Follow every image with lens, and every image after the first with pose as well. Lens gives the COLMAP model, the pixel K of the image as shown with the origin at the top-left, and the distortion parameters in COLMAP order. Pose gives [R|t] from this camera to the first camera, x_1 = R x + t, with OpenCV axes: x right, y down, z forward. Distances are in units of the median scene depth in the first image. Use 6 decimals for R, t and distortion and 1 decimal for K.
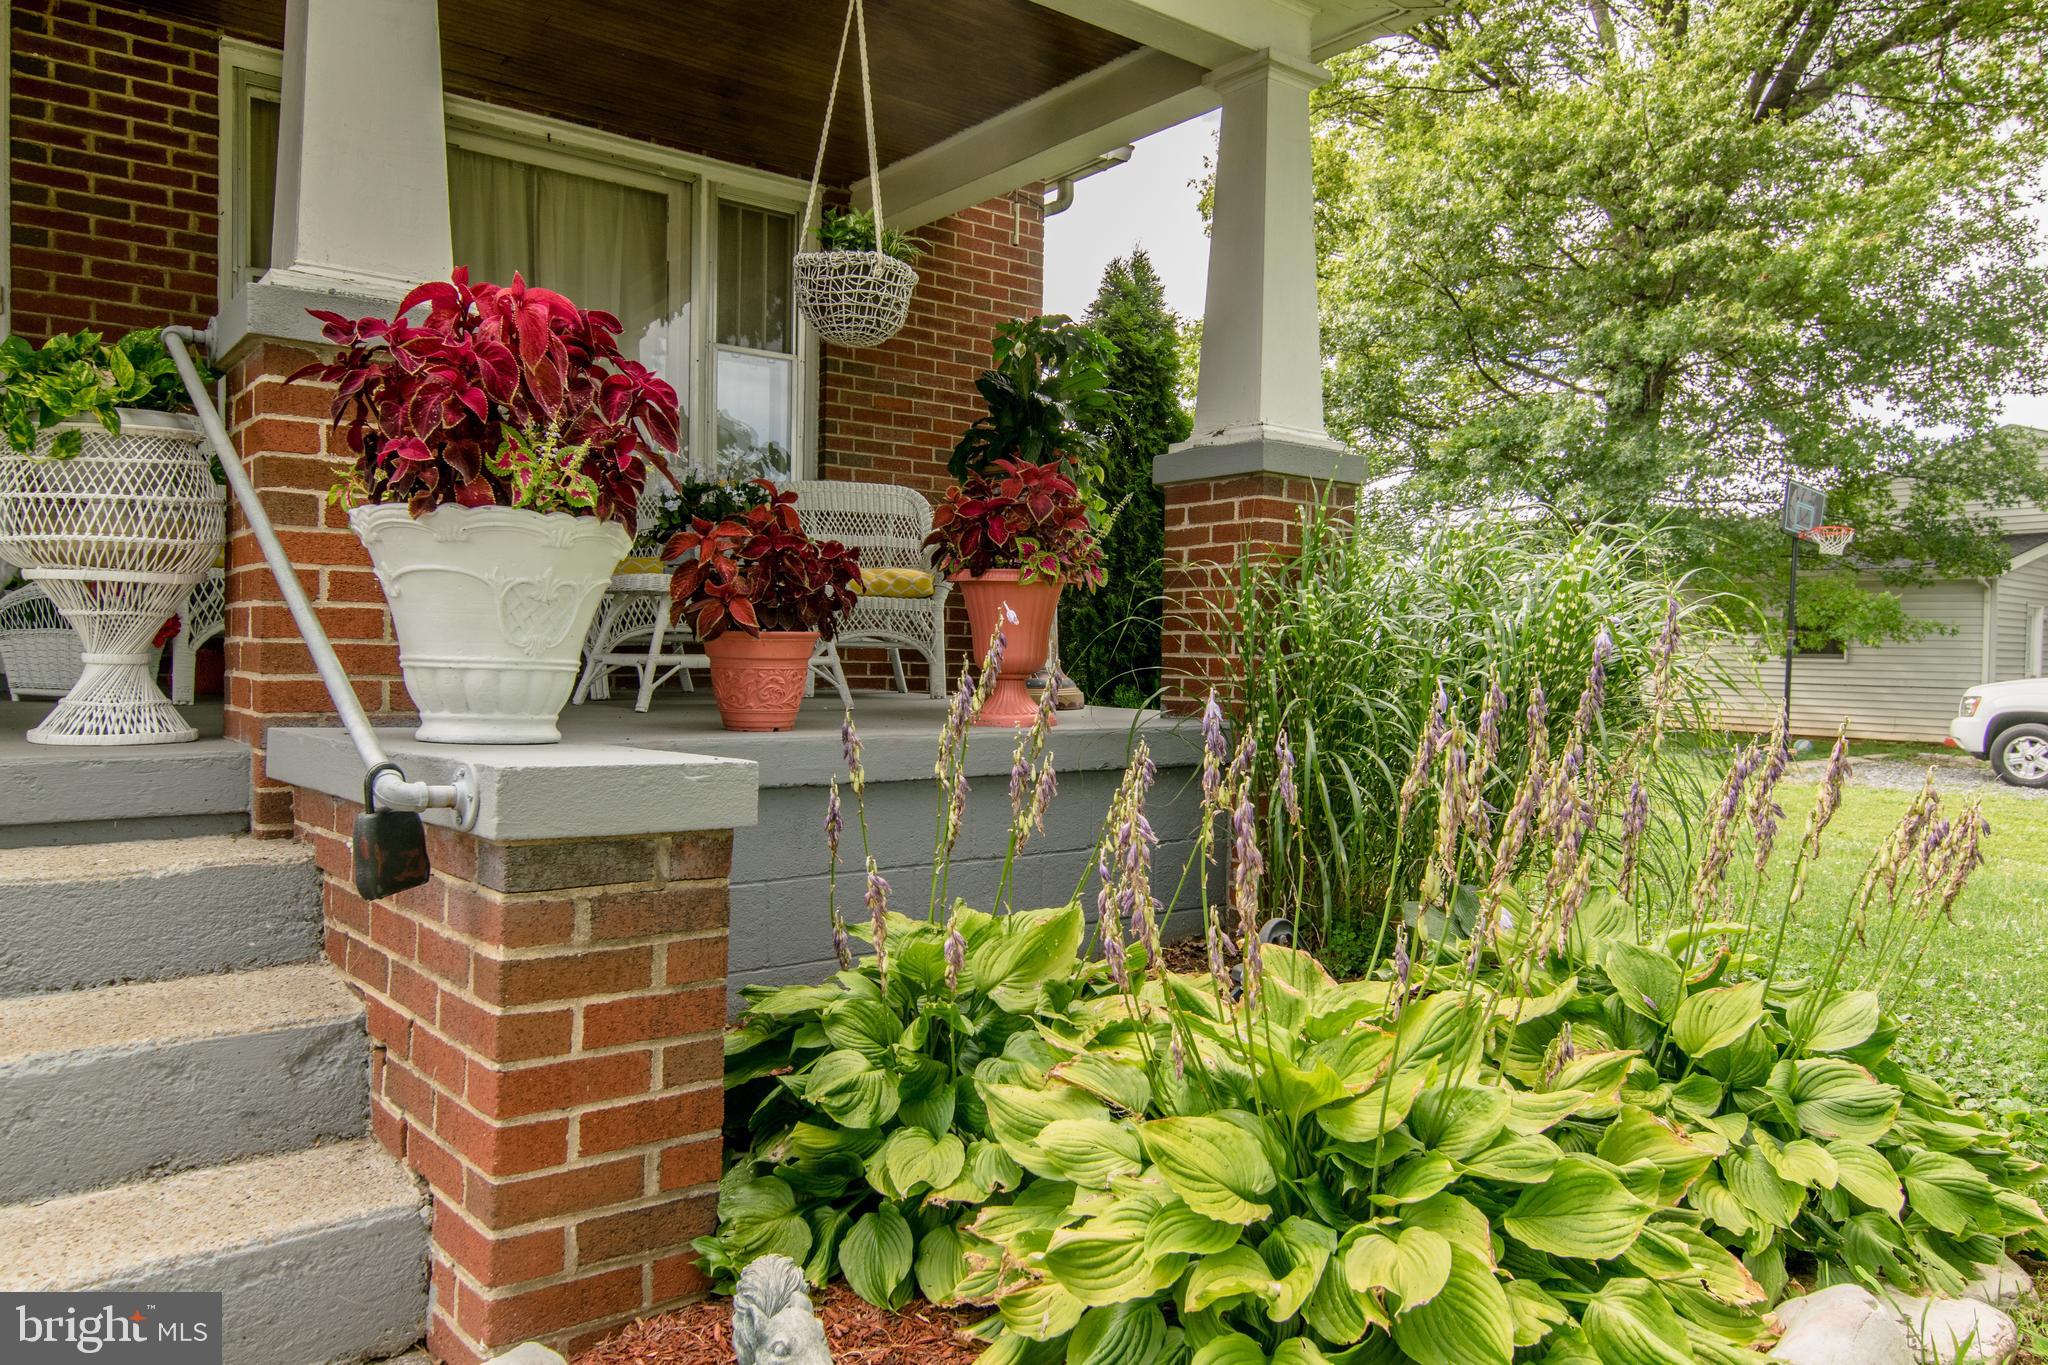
lens RADIAL K [[1400.2, 0, 1024.0], [0, 1400.2, 682.5], [0, 0, 1]] dist [-0.001457, -0.000373]
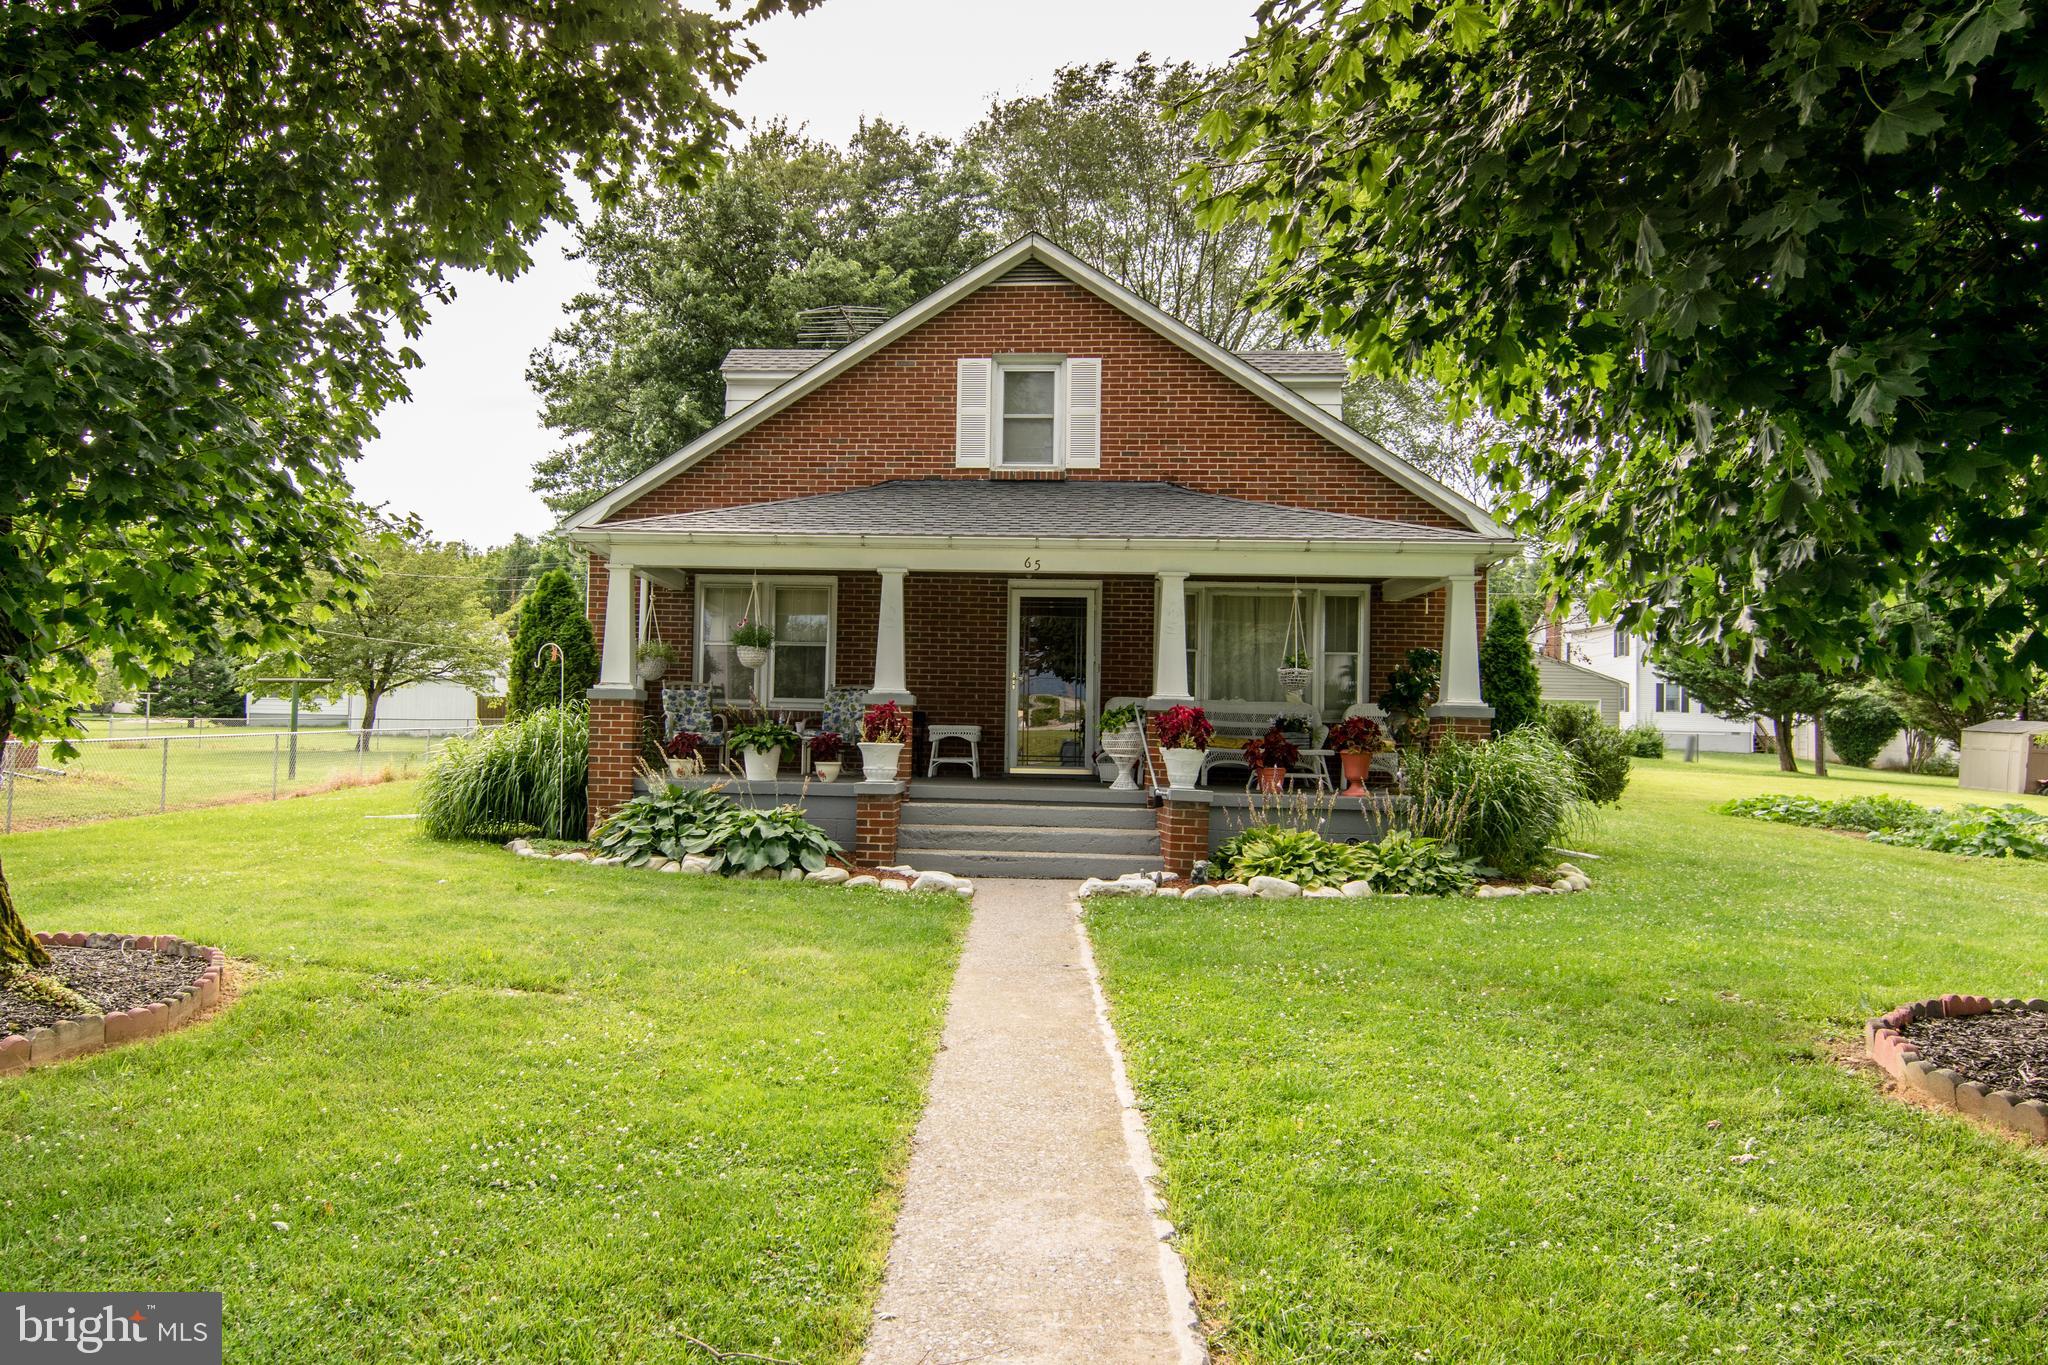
lens RADIAL K [[1400.2, 0, 1024.0], [0, 1400.2, 682.5], [0, 0, 1]] dist [-0.001457, -0.000373]
pose [[0.798167, -0.016699, -0.602205, 2.487383], [-0.036952, 0.996376, -0.076606, 0.072284], [0.601302, 0.083397, 0.794658, -3.843228]]
